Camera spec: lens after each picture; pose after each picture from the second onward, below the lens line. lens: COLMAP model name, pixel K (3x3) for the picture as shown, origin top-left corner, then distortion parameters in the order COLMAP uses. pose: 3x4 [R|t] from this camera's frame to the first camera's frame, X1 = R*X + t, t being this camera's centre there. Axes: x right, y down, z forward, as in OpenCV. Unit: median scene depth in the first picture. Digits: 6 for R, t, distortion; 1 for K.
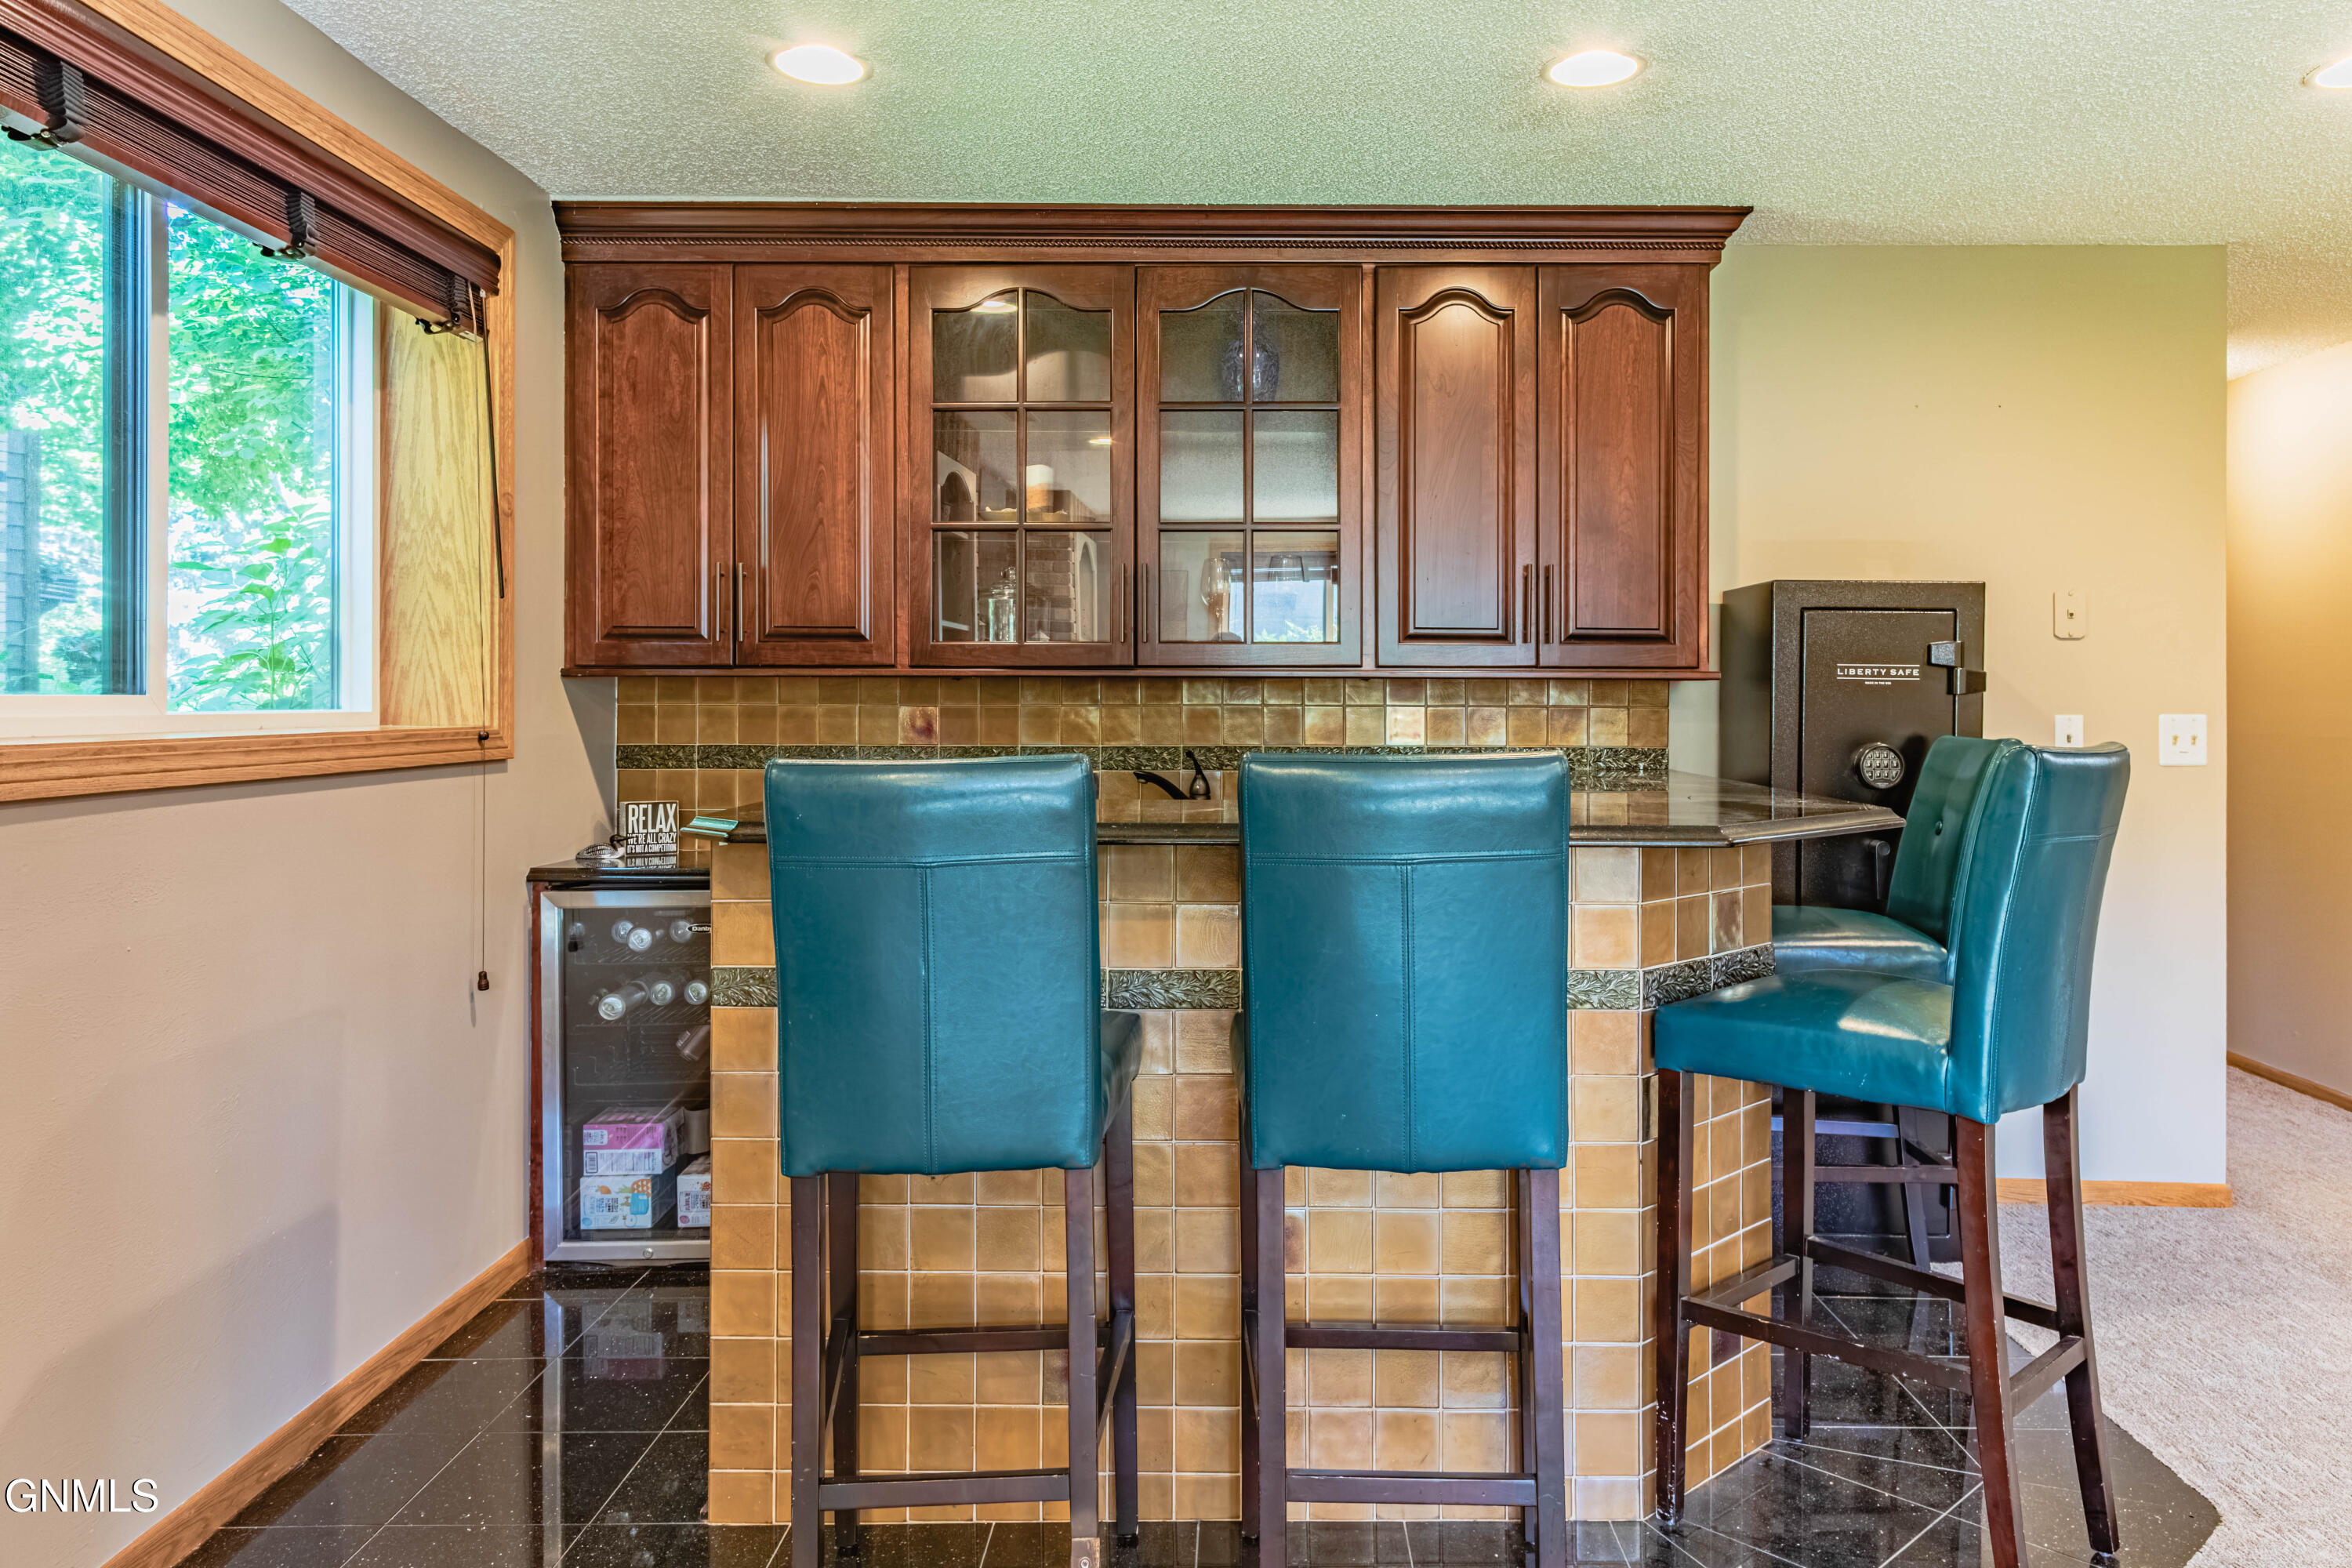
lens RADIAL K [[1648.0, 0, 1211.0], [0, 1648.0, 728.6], [0, 0, 1]] dist [0.007872, 0.005066]
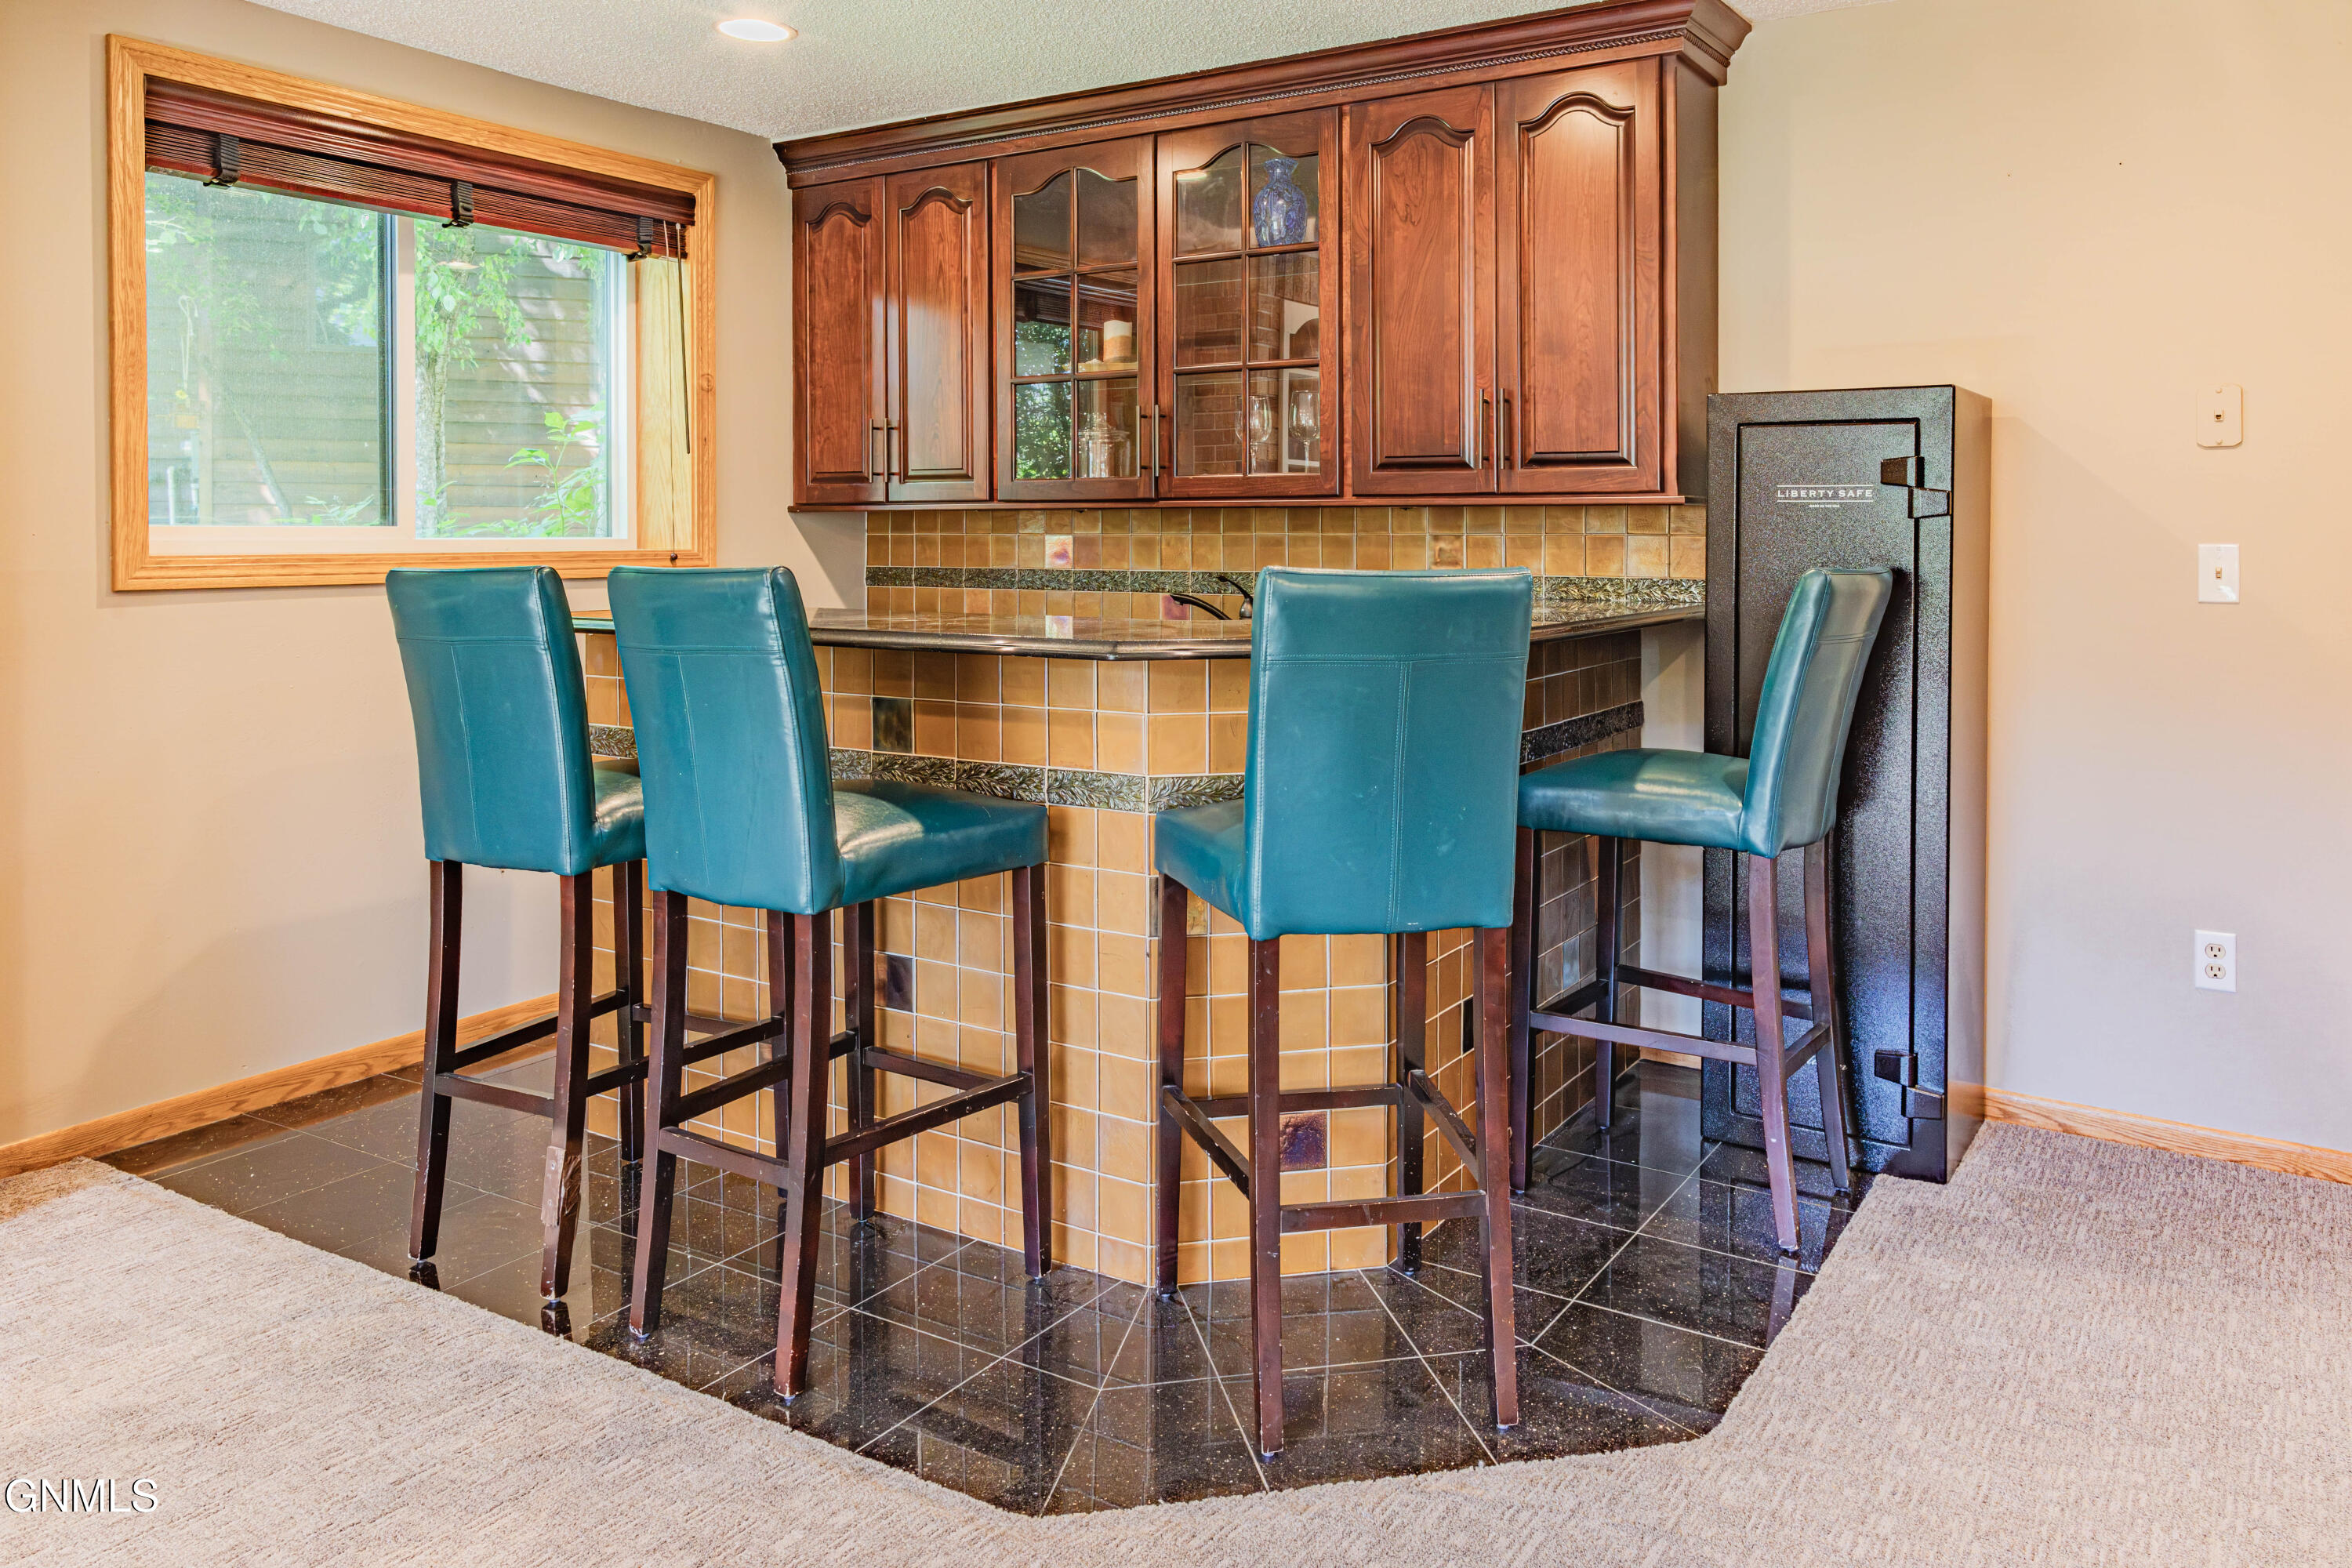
lens RADIAL K [[1648.0, 0, 1191.5], [0, 1648.0, 588.7], [0, 0, 1]] dist [0.007872, 0.005066]
pose [[0.850500, 0.015450, -0.525747, 0.560240], [-0.004444, 0.999744, 0.022191, -0.001880], [0.525956, -0.016537, 0.850351, 0.071143]]
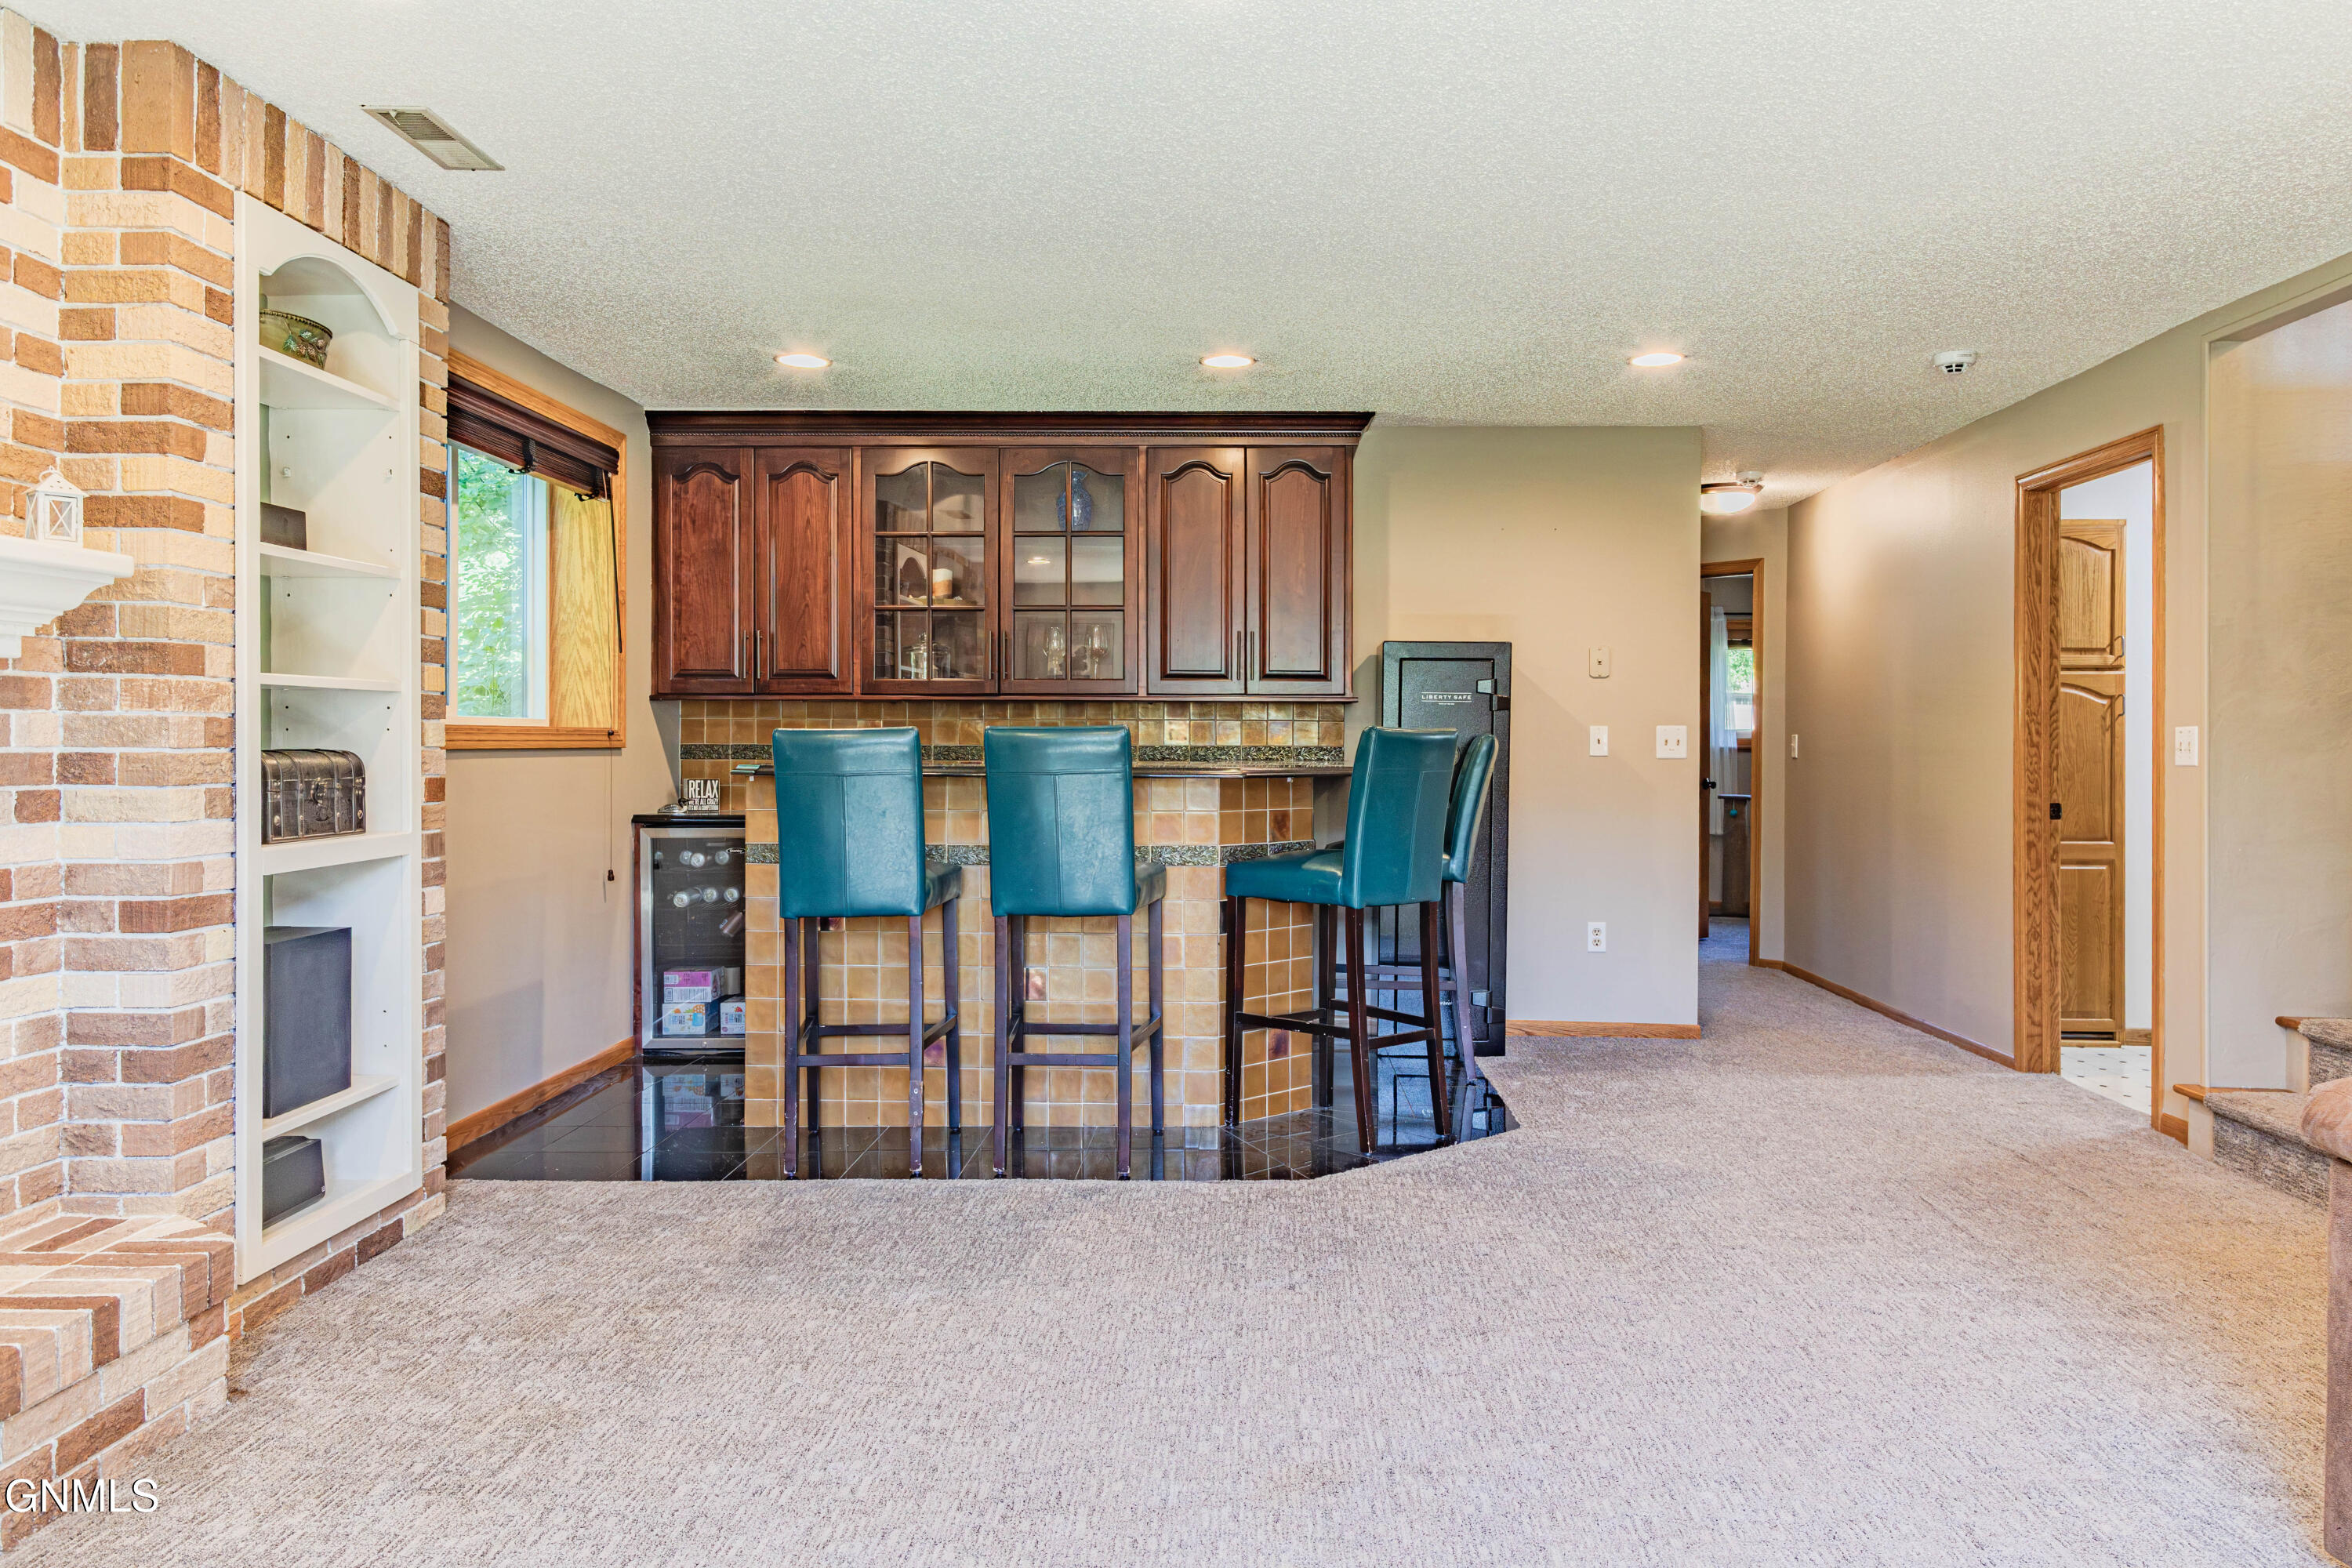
lens RADIAL K [[1648.0, 0, 1170.9], [0, 1648.0, 784.9], [0, 0, 1]] dist [0.007872, 0.005066]
pose [[0.999598, 0.002159, -0.028264, 0.171859], [-0.001935, 0.999967, 0.007934, 0.039233], [0.028280, -0.007876, 0.999569, -0.630223]]
